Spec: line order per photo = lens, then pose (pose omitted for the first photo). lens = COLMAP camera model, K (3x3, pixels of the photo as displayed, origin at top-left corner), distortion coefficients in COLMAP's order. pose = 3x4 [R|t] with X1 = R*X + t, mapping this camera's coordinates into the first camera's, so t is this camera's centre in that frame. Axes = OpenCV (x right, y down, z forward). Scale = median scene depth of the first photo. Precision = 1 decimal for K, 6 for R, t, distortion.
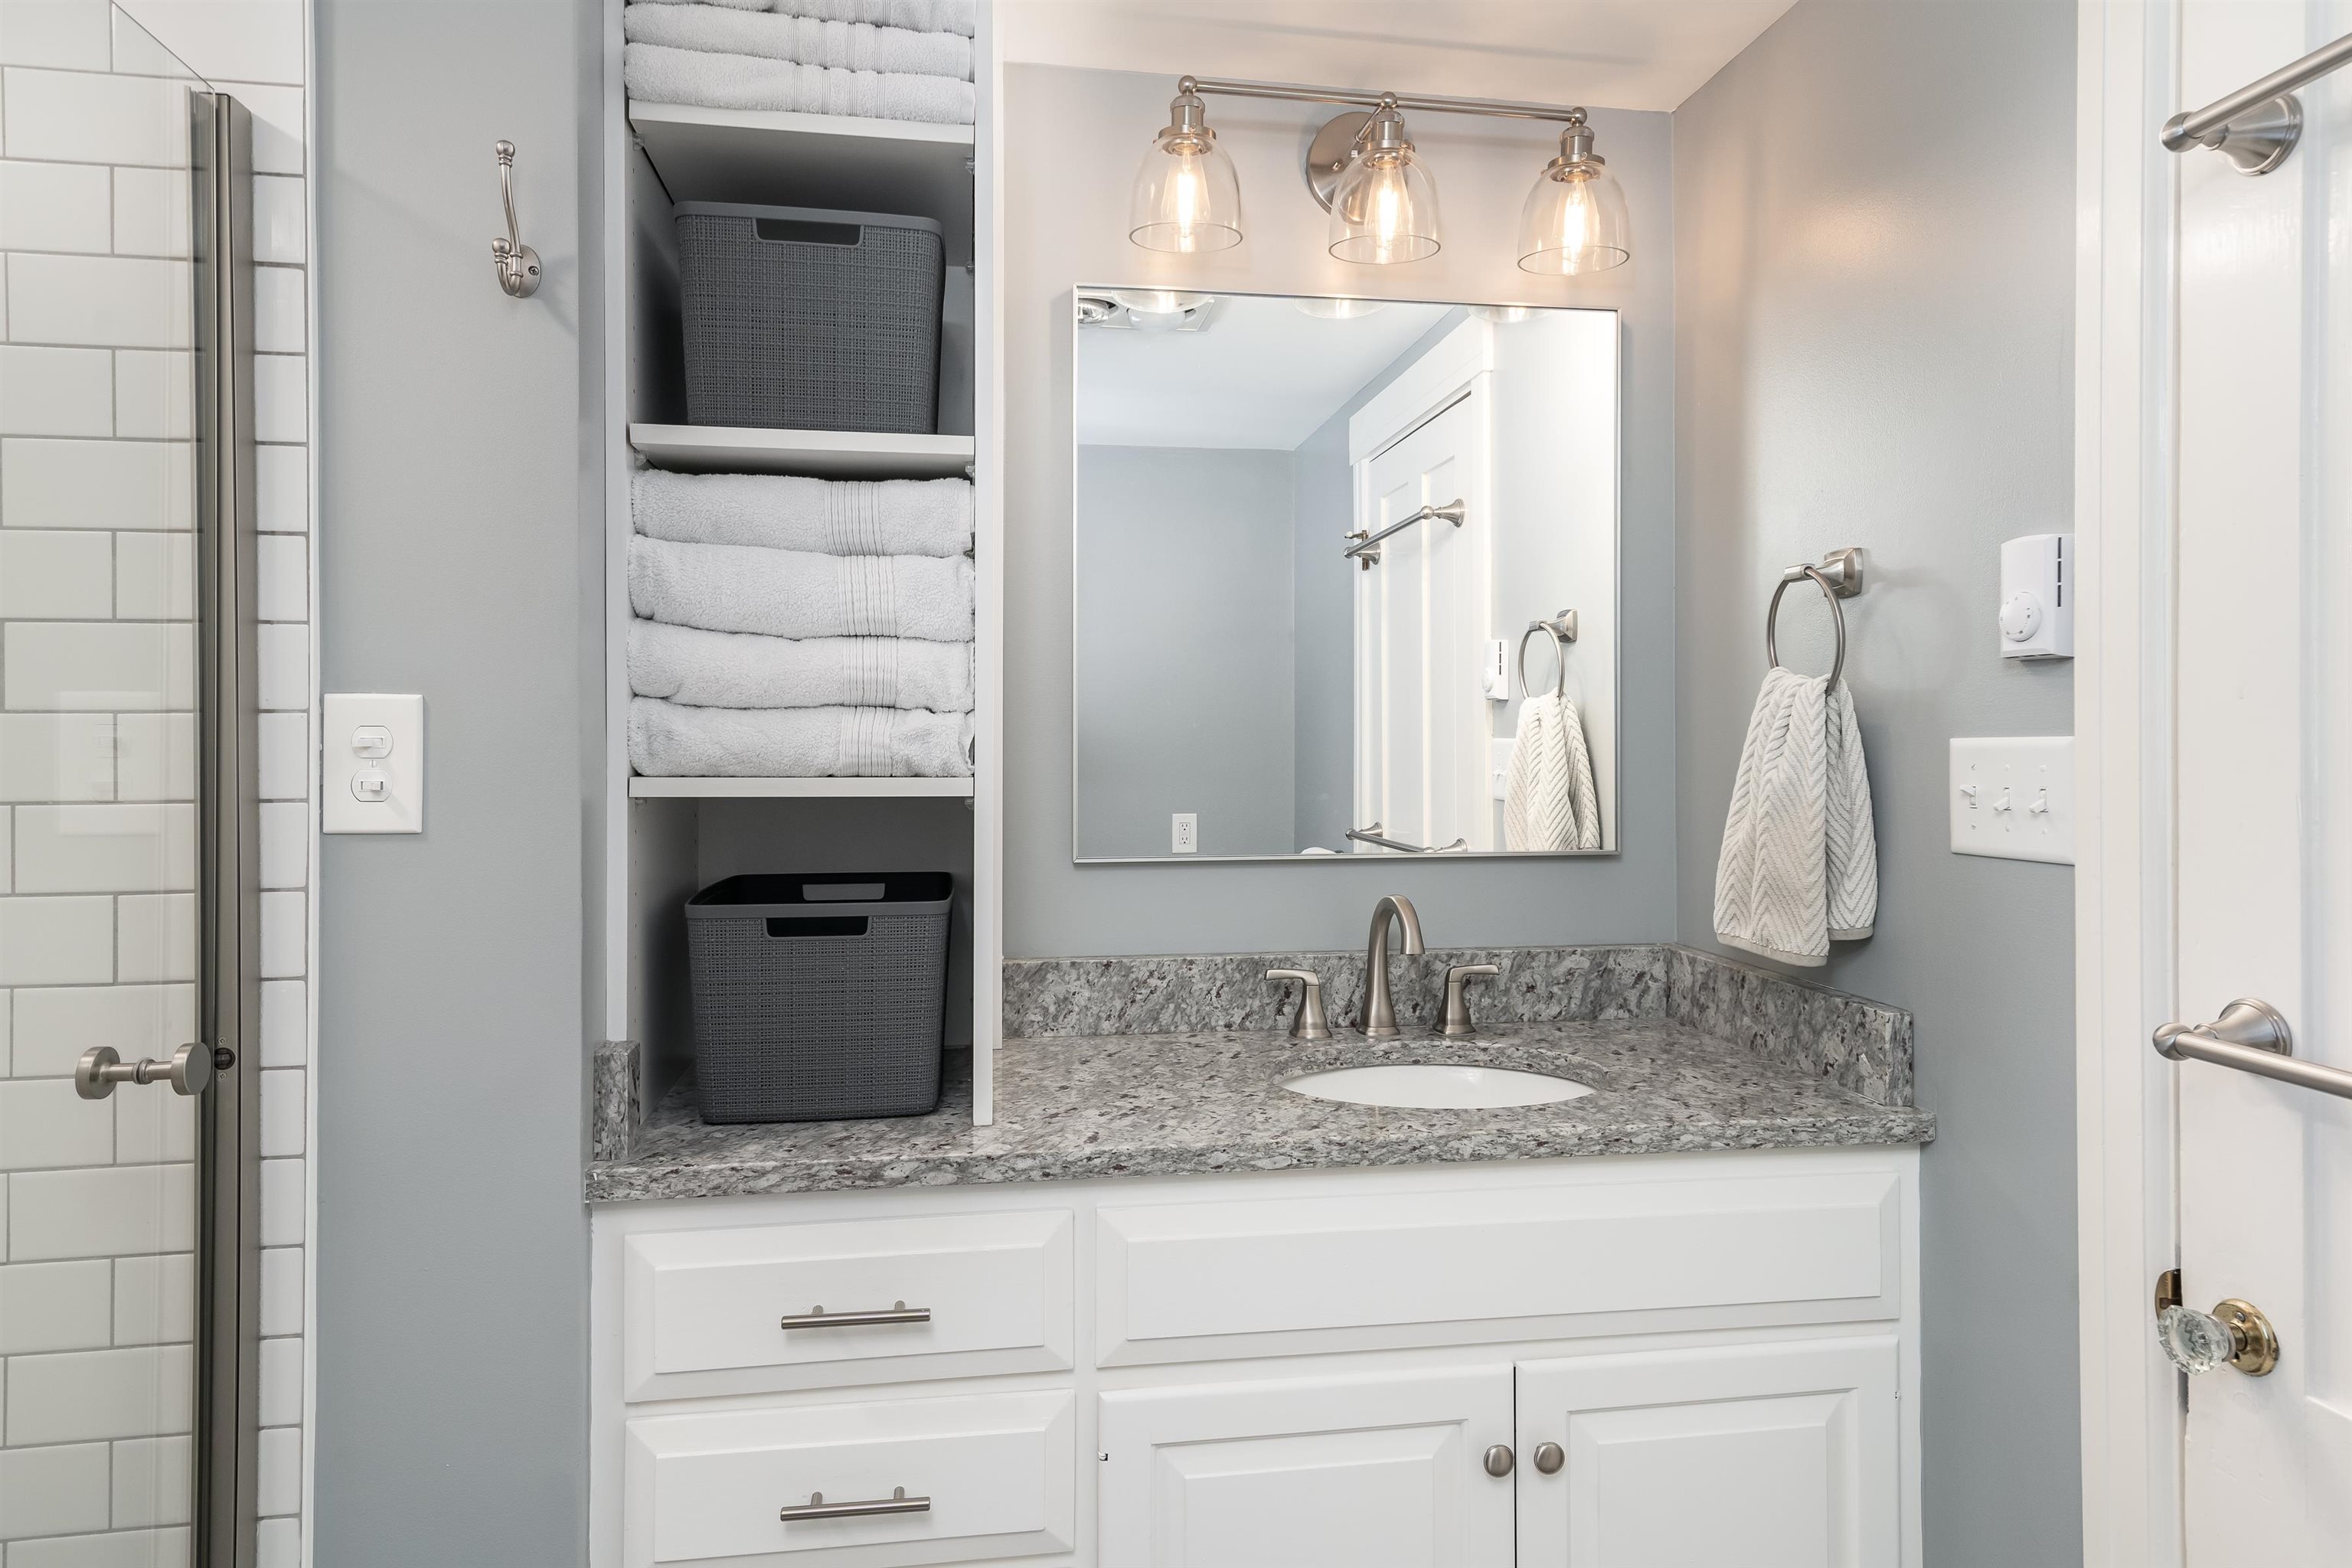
lens RADIAL K [[1407.3, 0, 1178.0], [0, 1407.3, 763.1], [0, 0, 1]] dist [0.014948, 0.002503]
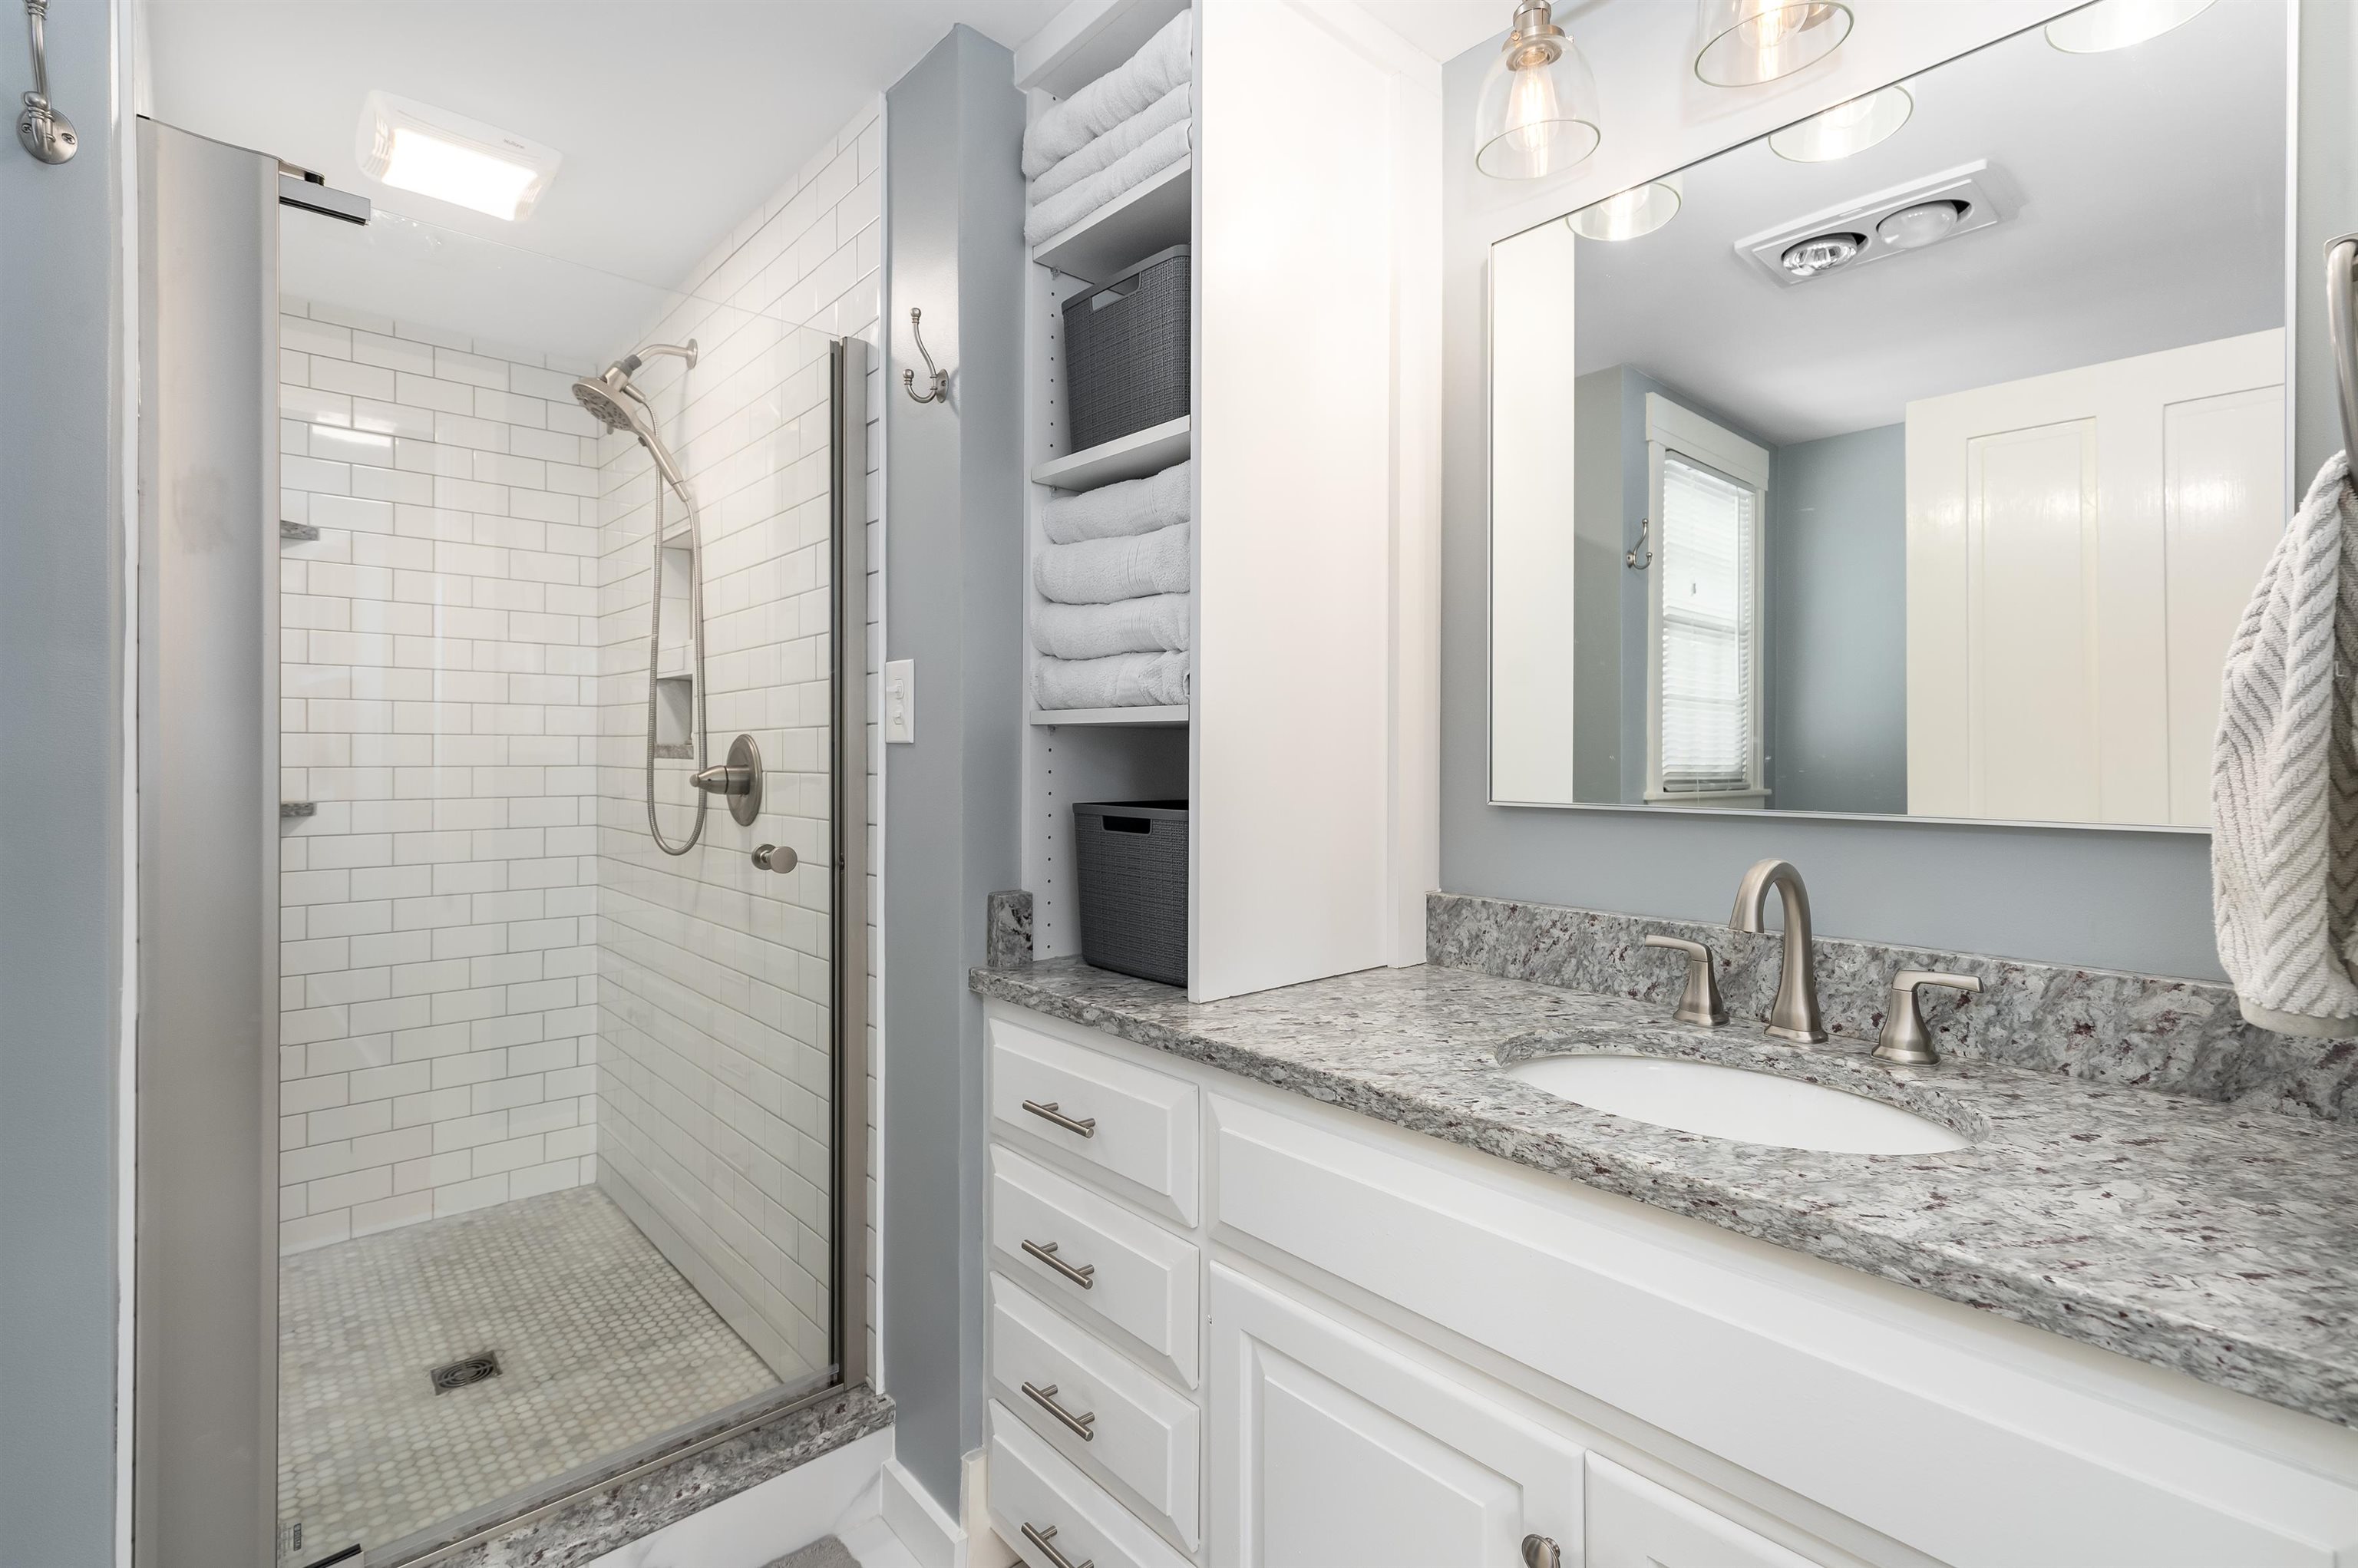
lens RADIAL K [[1076.9, 0, 1180.4], [0, 1076.9, 772.4], [0, 0, 1]] dist [0.003723, -0.000169]
pose [[0.553287, 0.016417, -0.832829, 0.458391], [-0.020241, 0.999776, 0.006260, 0.046612], [0.832745, 0.013394, 0.553495, 0.378319]]
